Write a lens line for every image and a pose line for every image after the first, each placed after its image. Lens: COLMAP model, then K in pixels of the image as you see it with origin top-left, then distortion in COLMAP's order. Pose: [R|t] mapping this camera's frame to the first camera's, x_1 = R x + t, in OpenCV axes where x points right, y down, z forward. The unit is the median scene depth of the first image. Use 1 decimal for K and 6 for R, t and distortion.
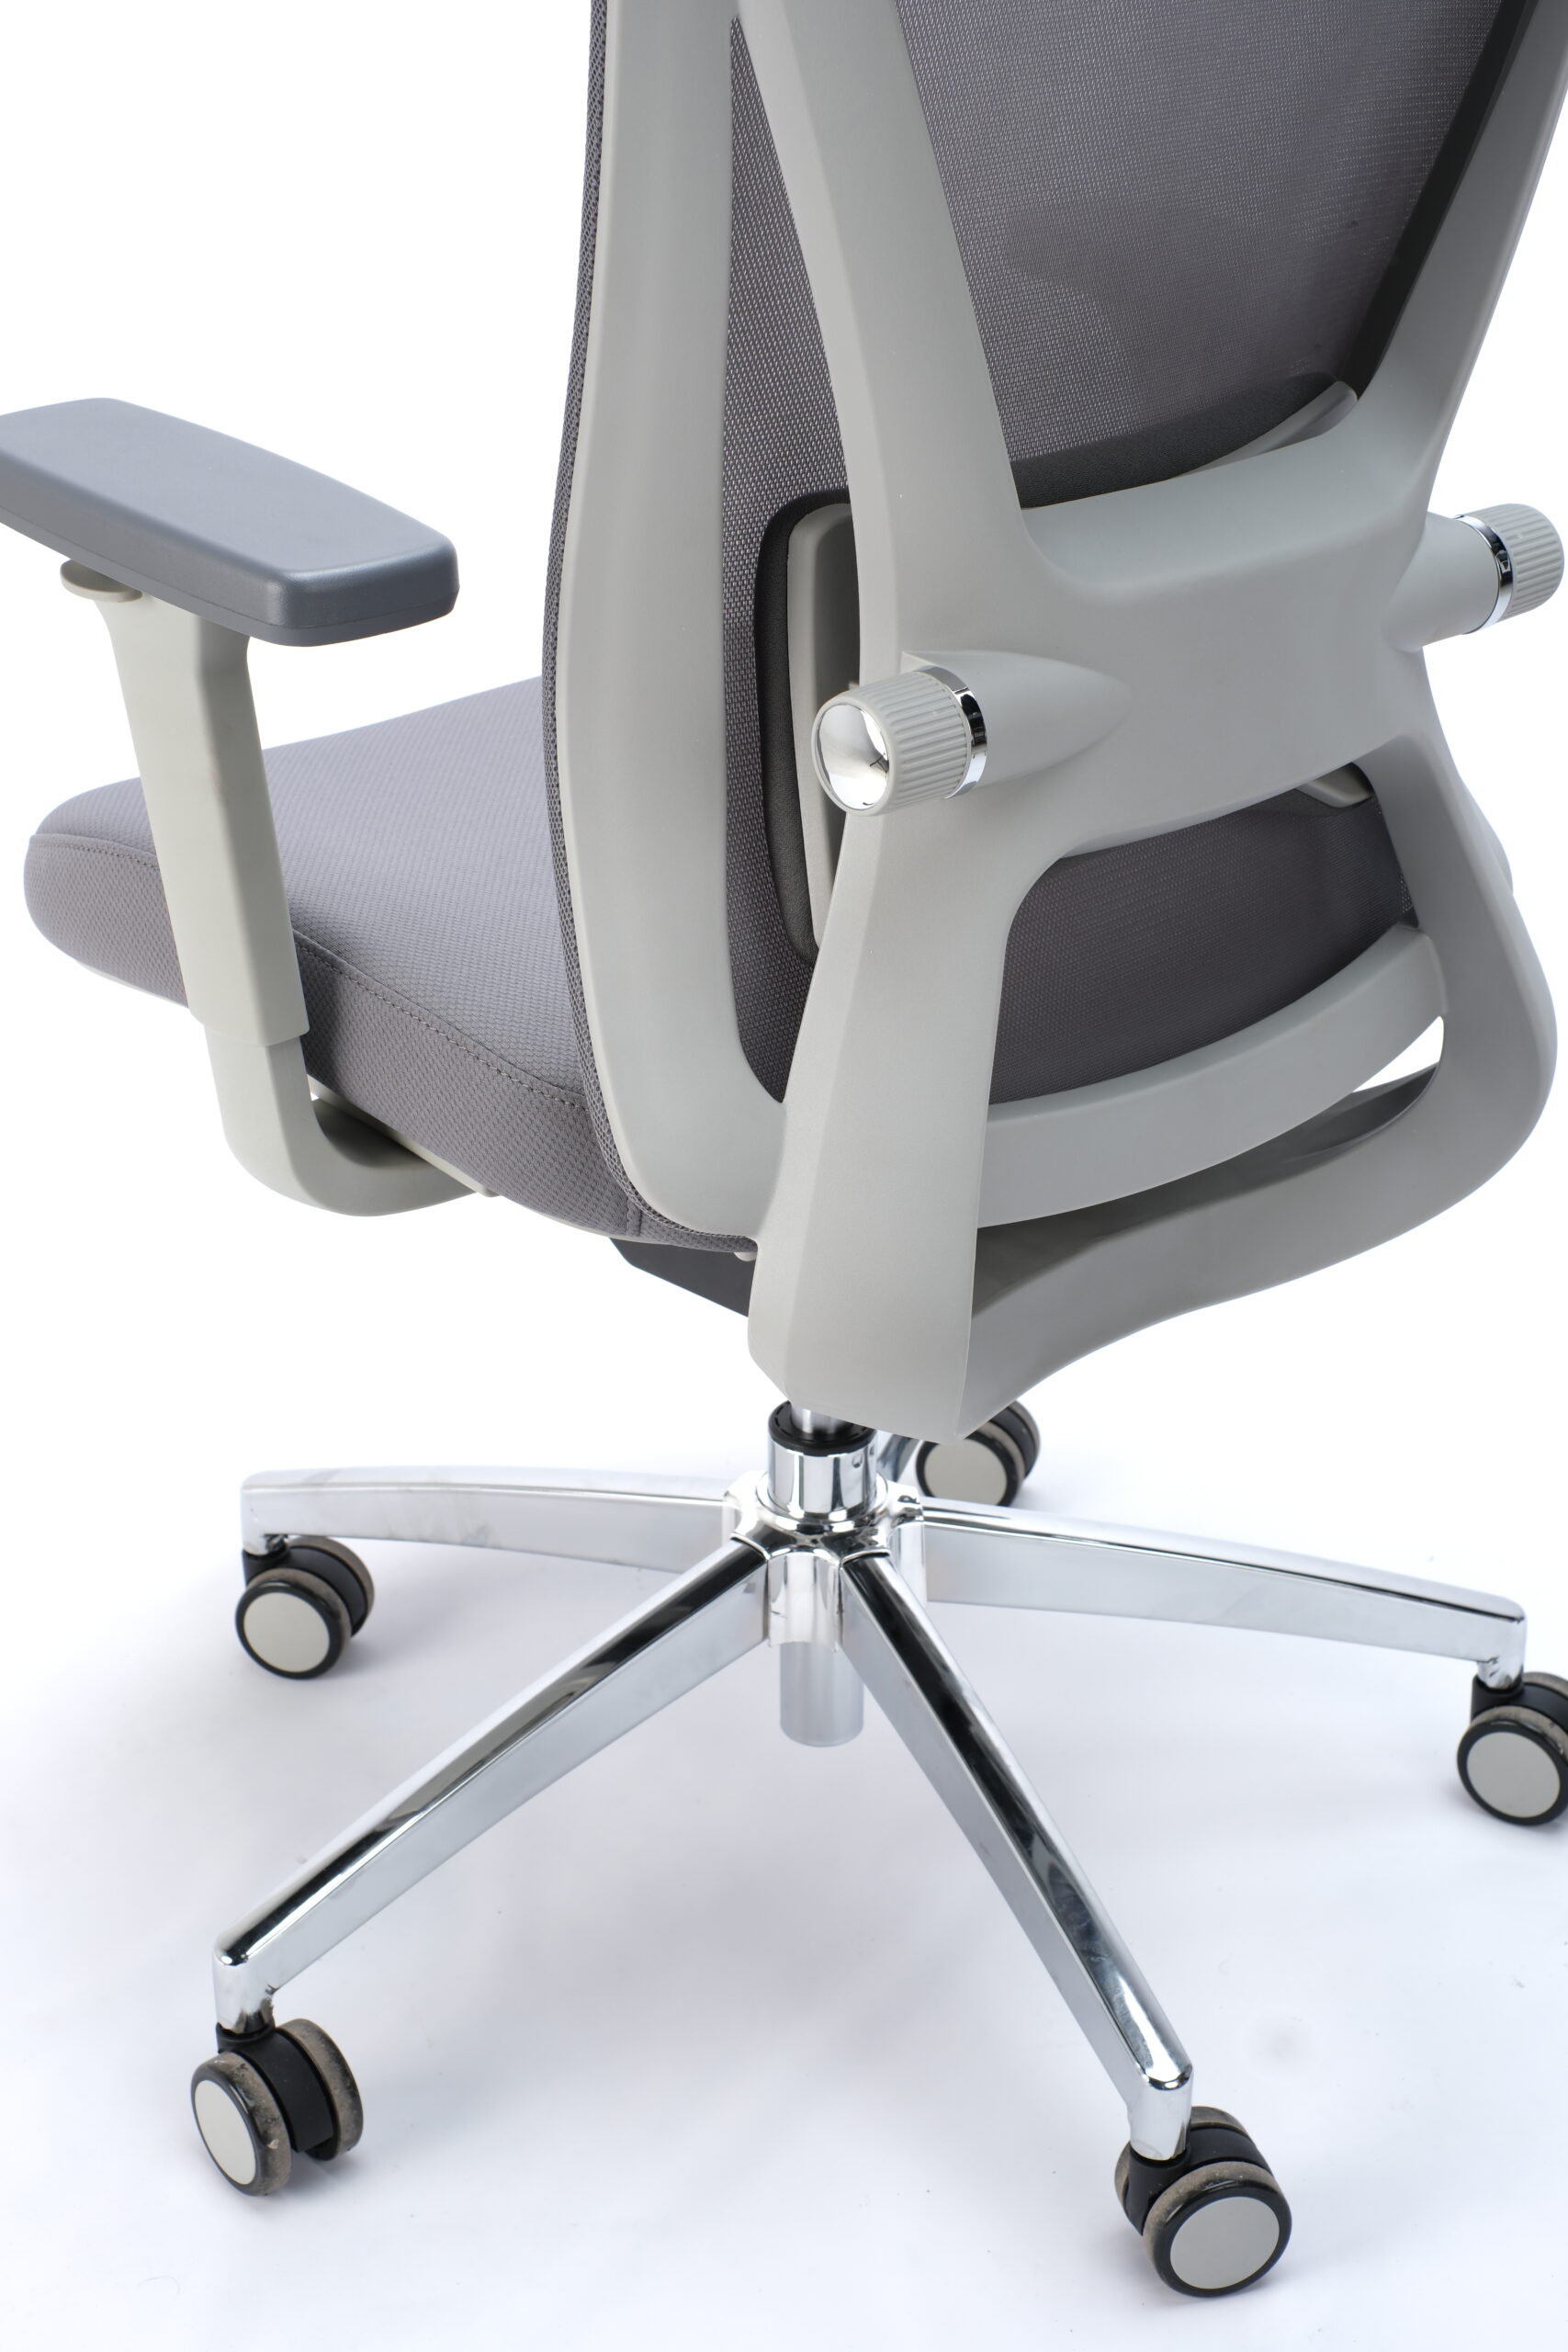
lens RADIAL K [[3666.8, 0, 784.0], [0, 3666.8, 1176.0], [0, 0, 1]] dist [0.002111, 0.027973]
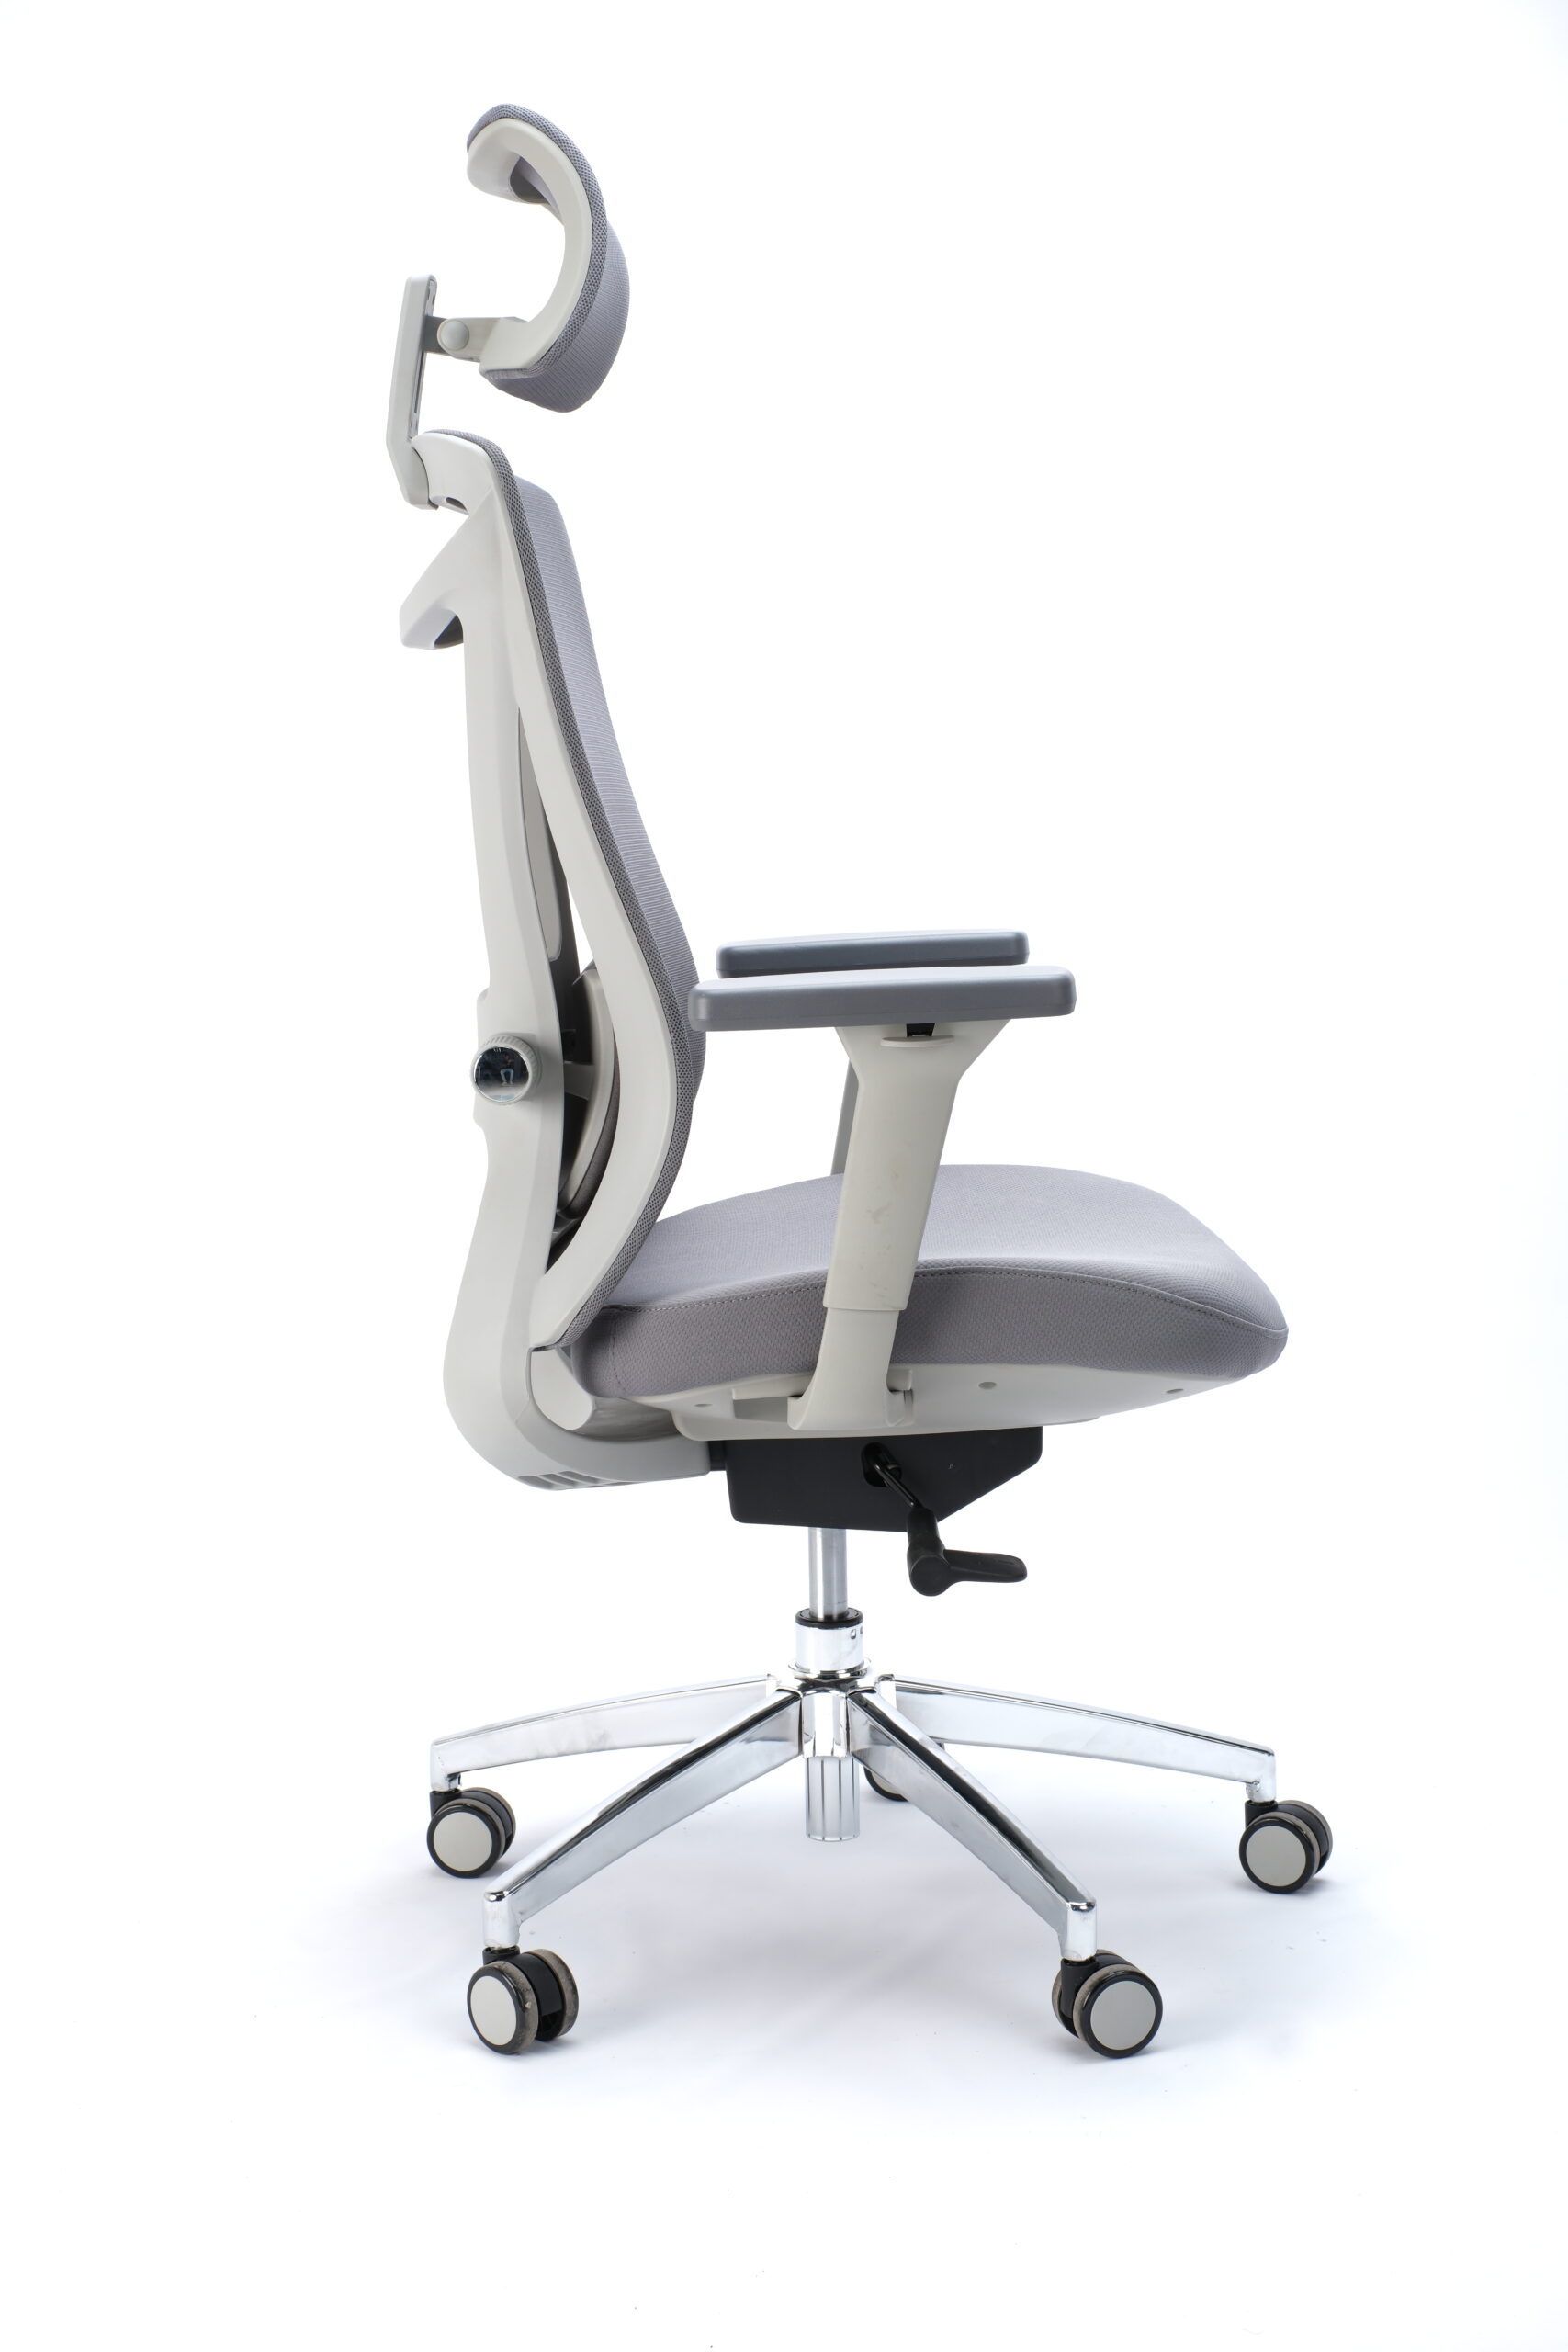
lens RADIAL K [[3666.8, 0, 784.0], [0, 3666.8, 1176.0], [0, 0, 1]] dist [0.002111, 0.027973]
pose [[0.996163, -0.023609, 0.084267, -0.140858], [0.050134, 0.943206, -0.328403, 0.414450], [-0.071728, 0.331368, 0.940771, -0.575122]]
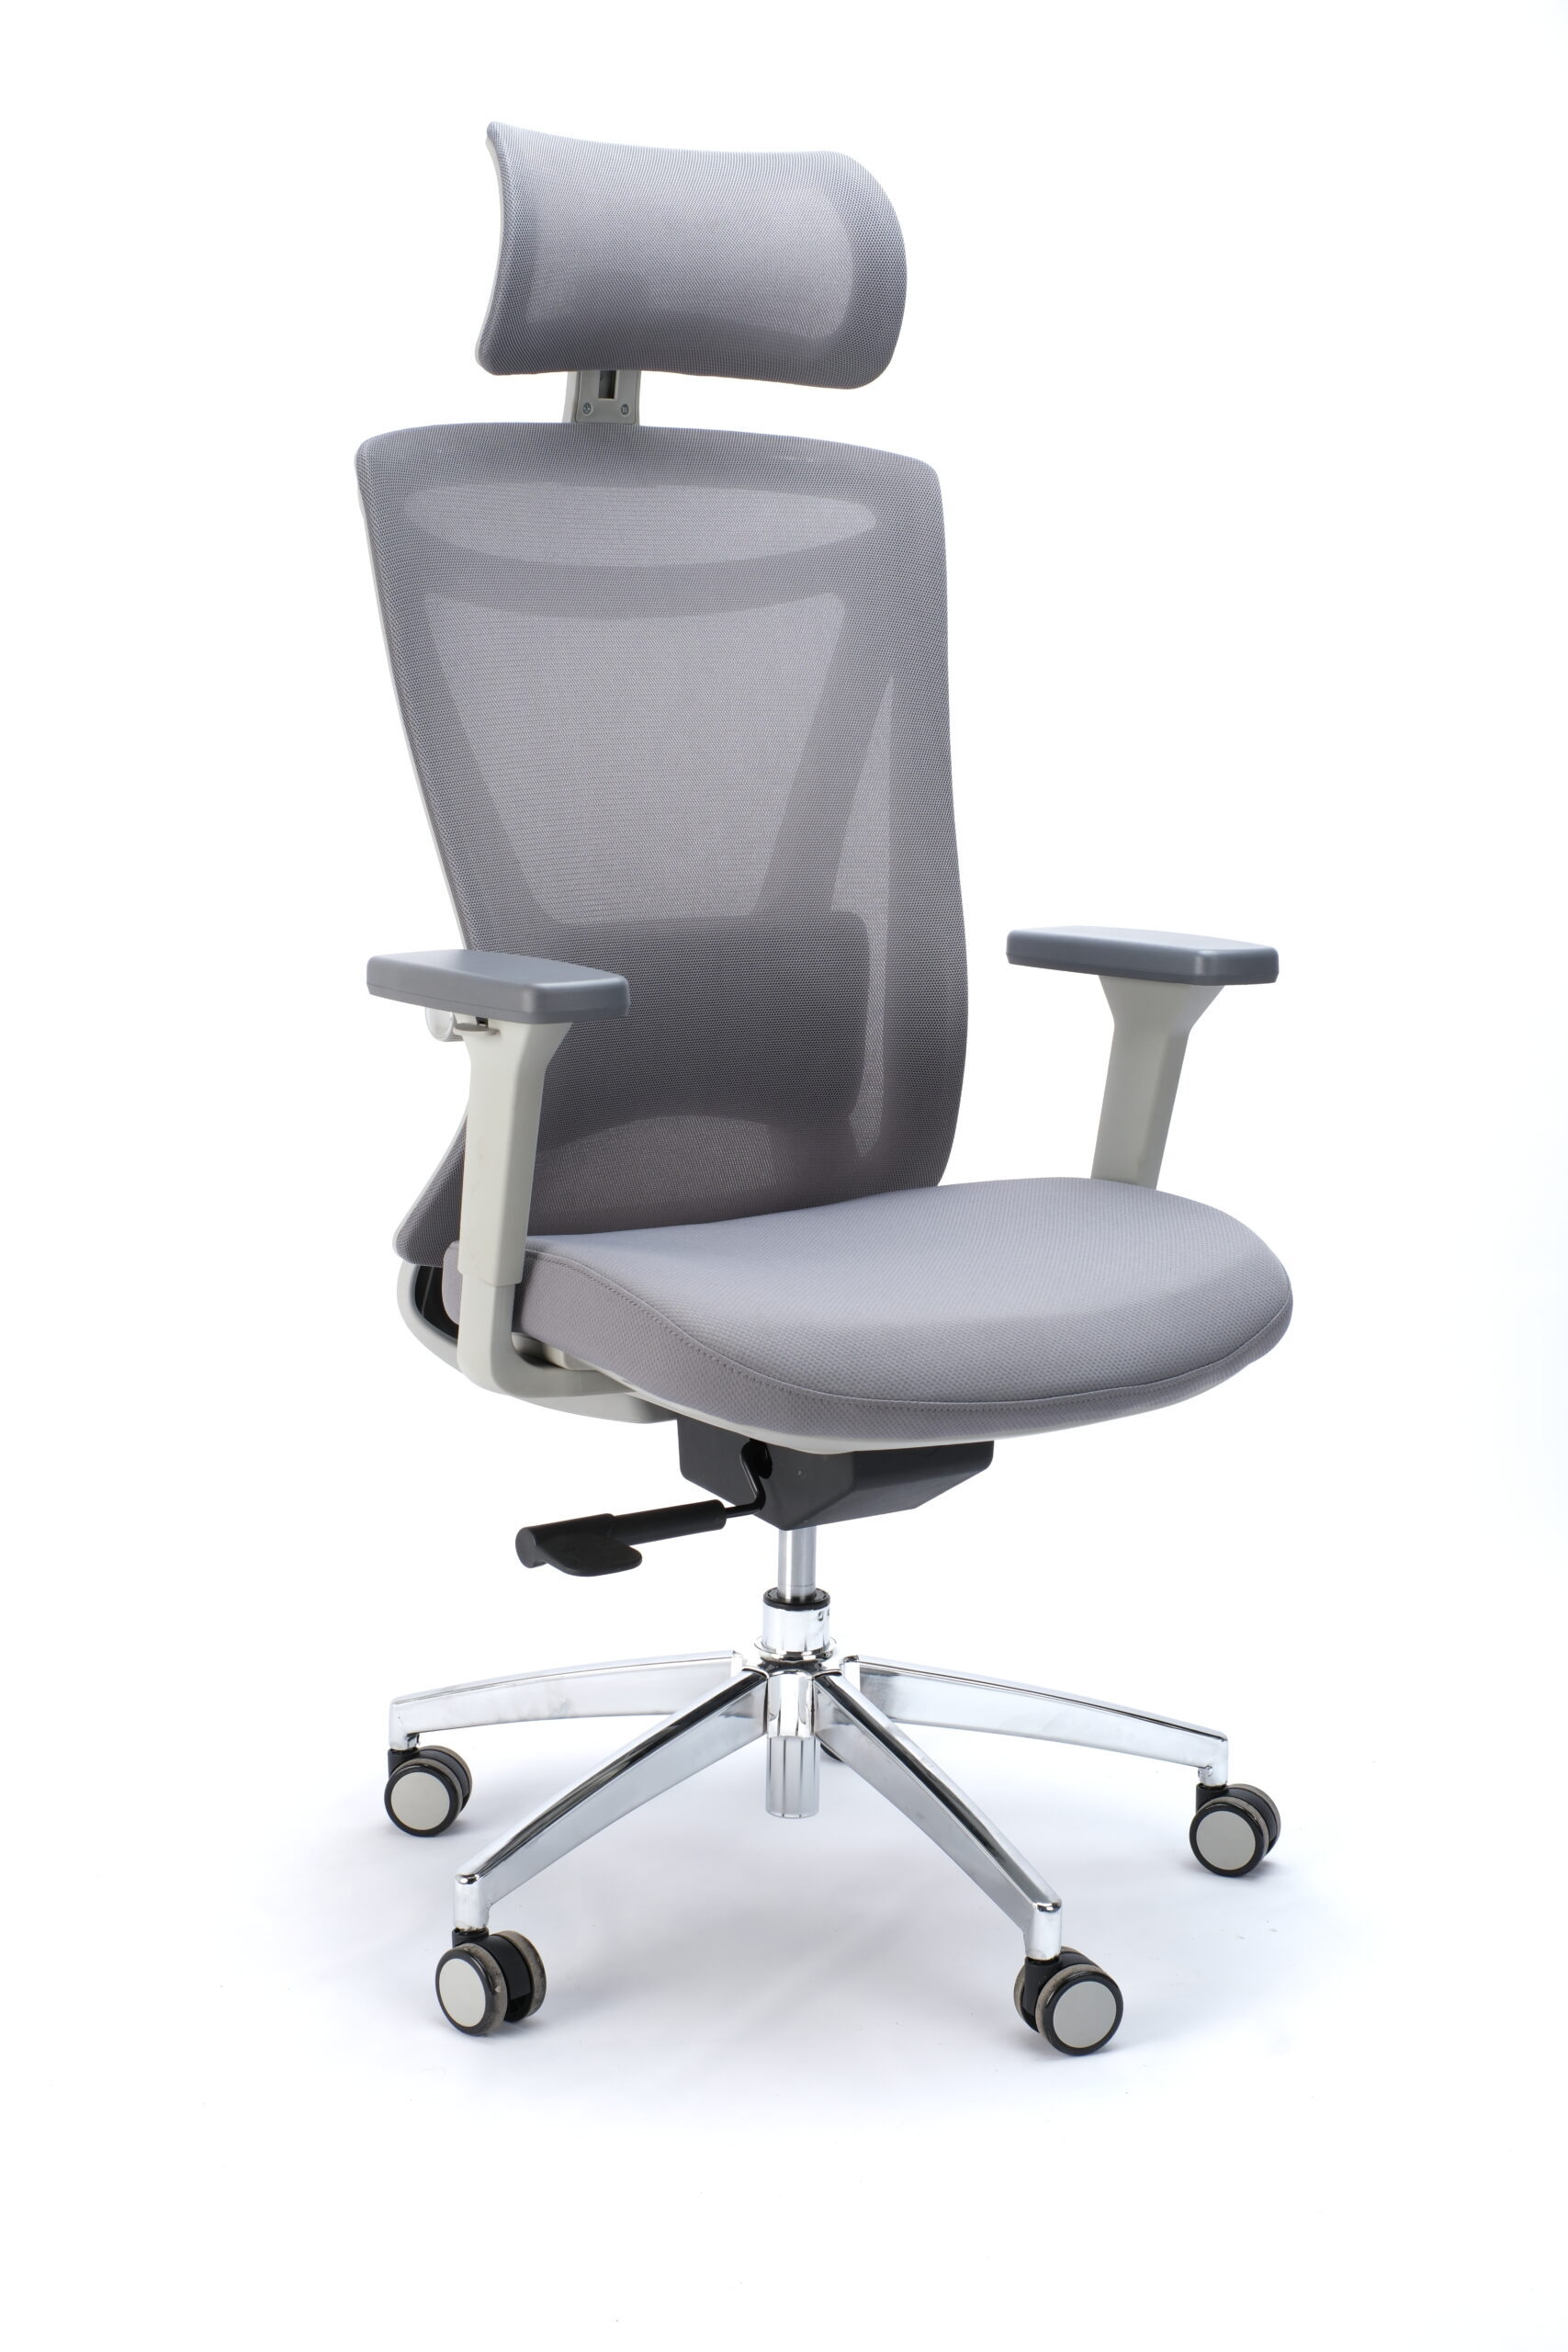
lens RADIAL K [[3666.8, 0, 784.0], [0, 3666.8, 1176.0], [0, 0, 1]] dist [0.002111, 0.027973]
pose [[0.992738, 0.004025, 0.120227, -0.191404], [0.029719, 0.960252, -0.277548, 0.339961], [-0.116566, 0.279105, 0.953159, -0.595000]]
